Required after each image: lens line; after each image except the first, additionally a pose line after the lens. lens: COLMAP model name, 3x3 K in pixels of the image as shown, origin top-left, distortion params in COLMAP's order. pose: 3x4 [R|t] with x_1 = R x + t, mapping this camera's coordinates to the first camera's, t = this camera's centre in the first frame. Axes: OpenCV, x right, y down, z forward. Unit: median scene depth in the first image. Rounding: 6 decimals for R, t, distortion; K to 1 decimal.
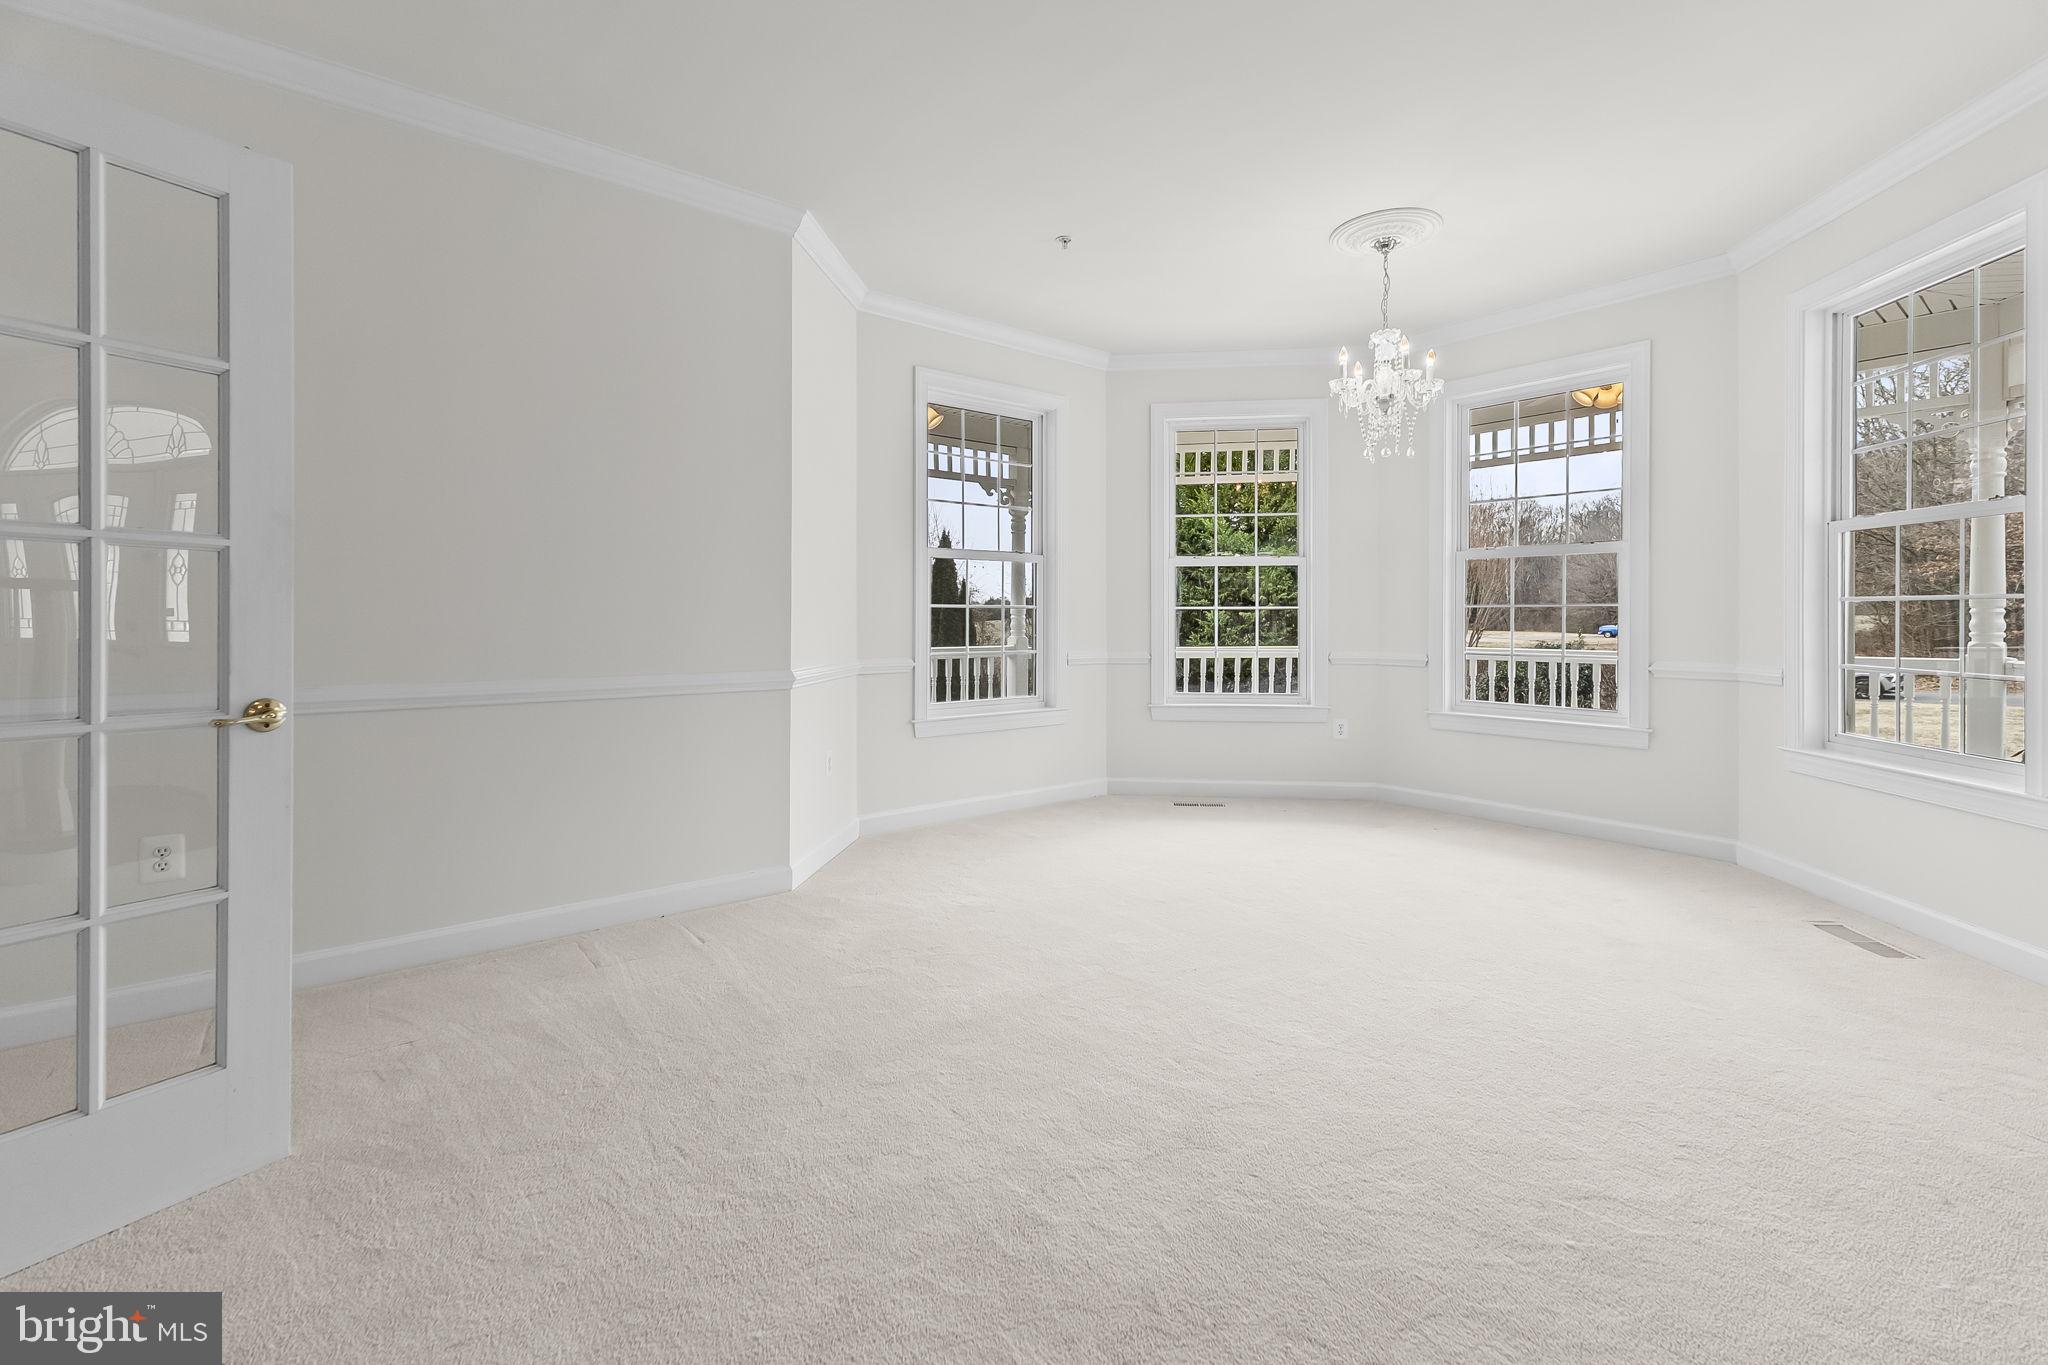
lens RADIAL K [[882.8, 0, 1024.9], [0, 882.8, 617.5], [0, 0, 1]] dist [0.002414, 0.000611]
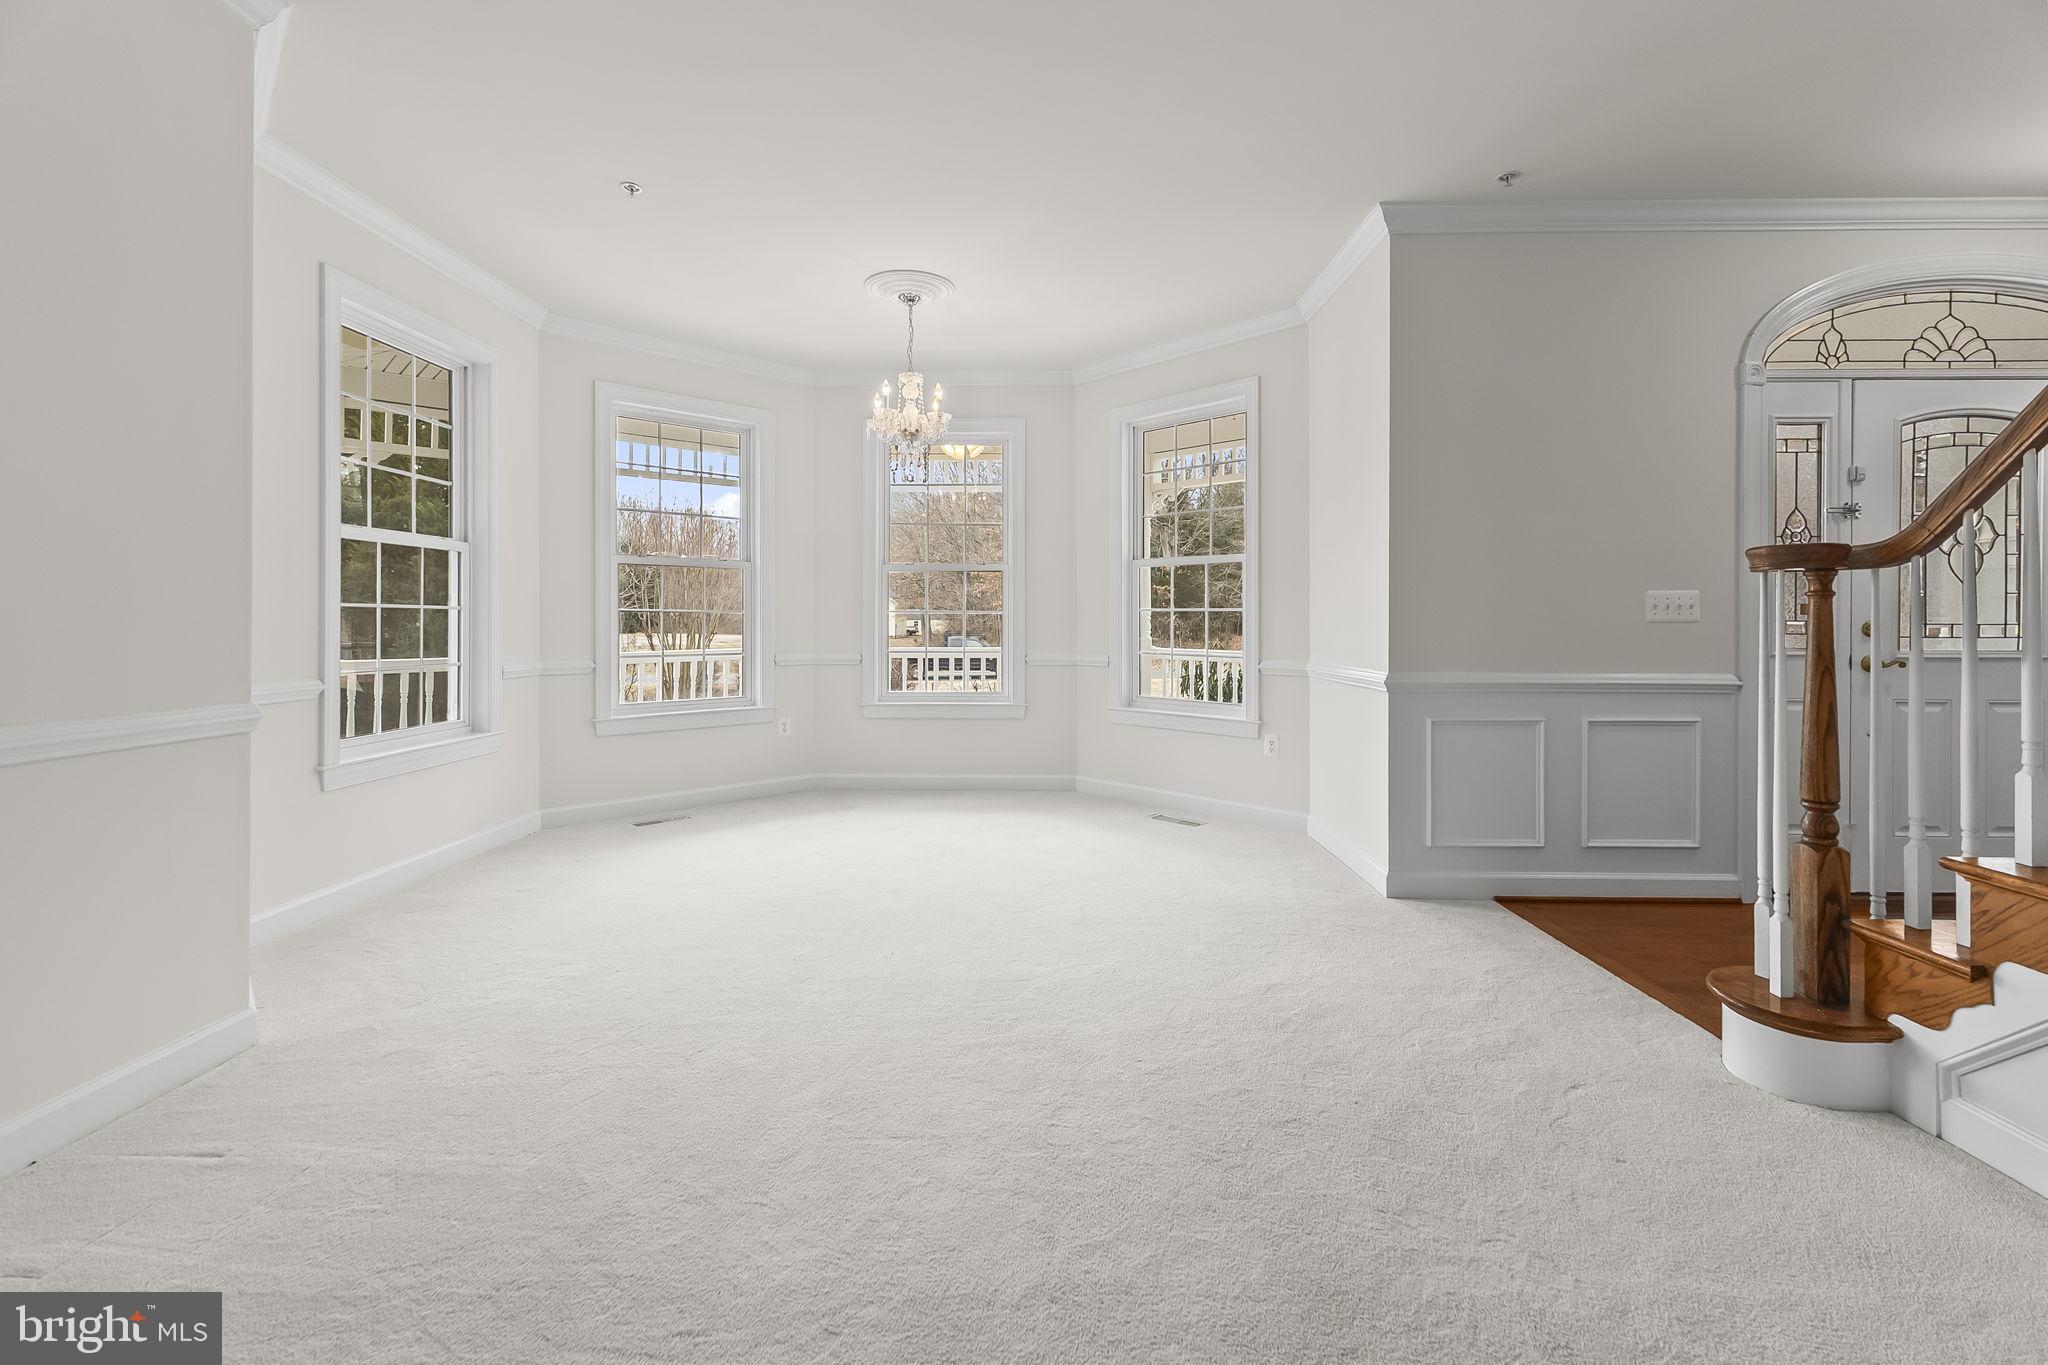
lens RADIAL K [[882.8, 0, 1024.9], [0, 882.8, 617.5], [0, 0, 1]] dist [0.002414, 0.000611]
pose [[0.637028, 0.004878, 0.770825, -0.319671], [-0.001720, 0.999986, -0.004907, 0.000278], [-0.770838, 0.001800, 0.637028, 0.122742]]
